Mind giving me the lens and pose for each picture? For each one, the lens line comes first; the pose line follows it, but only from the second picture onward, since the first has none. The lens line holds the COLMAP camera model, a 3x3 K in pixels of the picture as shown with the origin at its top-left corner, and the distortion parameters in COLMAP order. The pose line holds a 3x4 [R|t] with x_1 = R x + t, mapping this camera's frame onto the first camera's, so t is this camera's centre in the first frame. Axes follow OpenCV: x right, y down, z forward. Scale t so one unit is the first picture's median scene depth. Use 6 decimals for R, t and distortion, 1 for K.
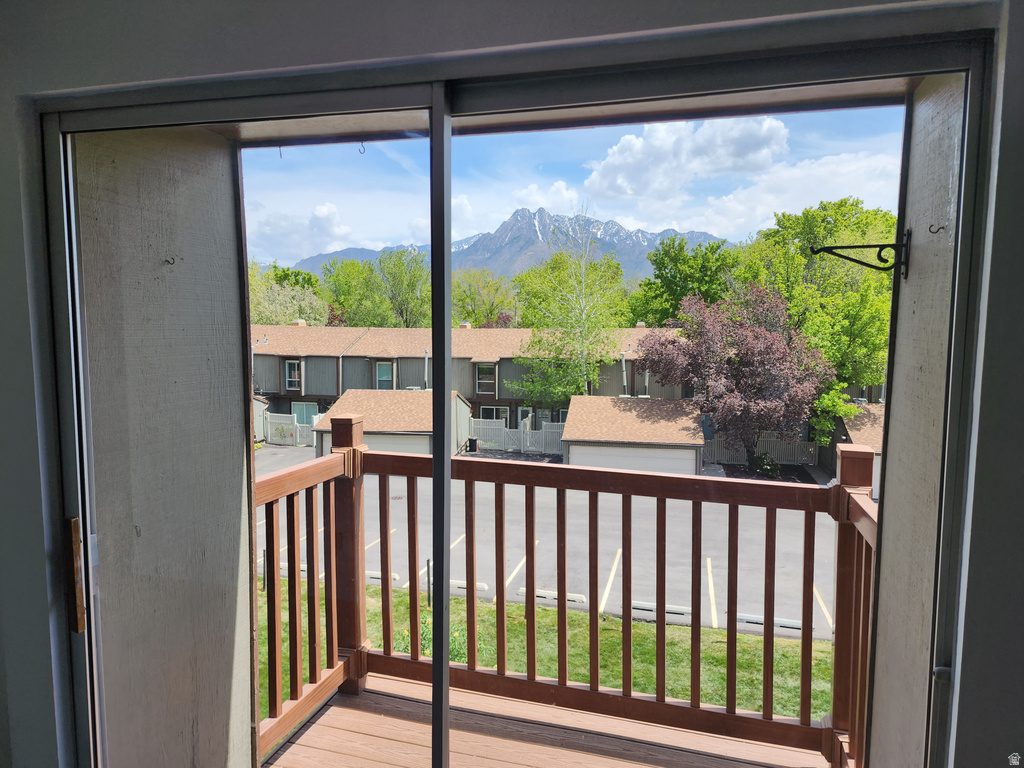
lens RADIAL K [[683.3, 0, 522.7], [0, 683.3, 405.5], [0, 0, 1]] dist [0.072323, -0.065463]
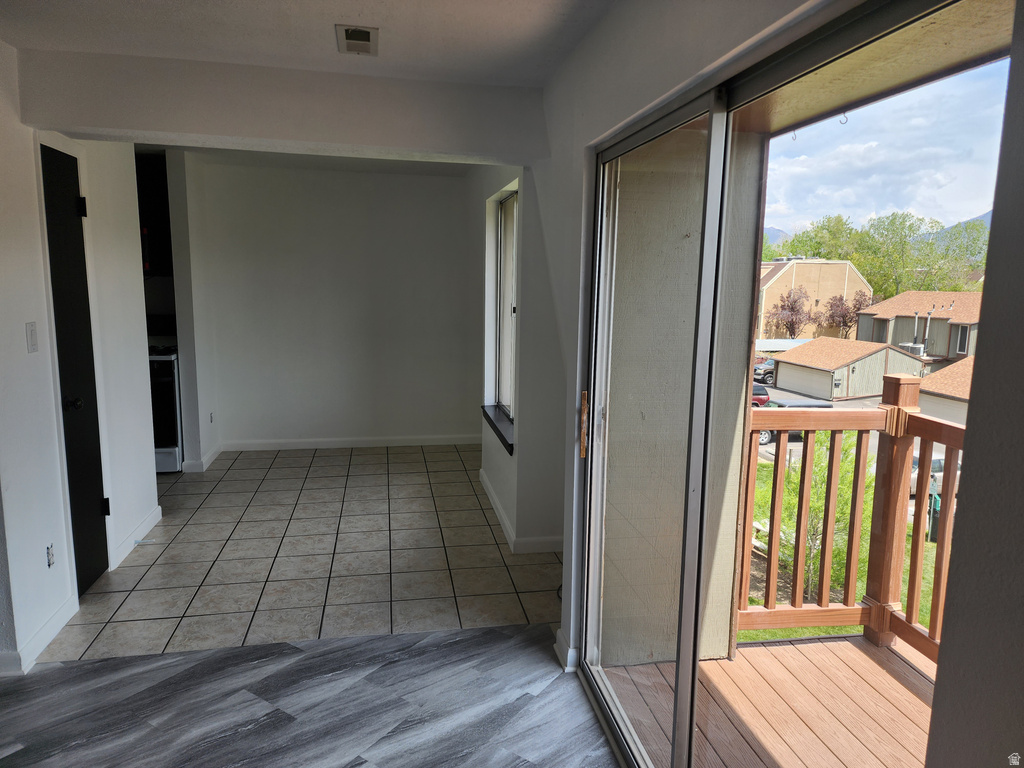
lens RADIAL K [[683.3, 0, 517.0], [0, 683.3, 427.0], [0, 0, 1]] dist [0.072323, -0.065463]
pose [[0.445532, 0.196419, -0.873454, 0.372536], [-0.126445, 0.979661, 0.155806, 0.001753], [0.886292, 0.041028, 0.461306, 0.026141]]
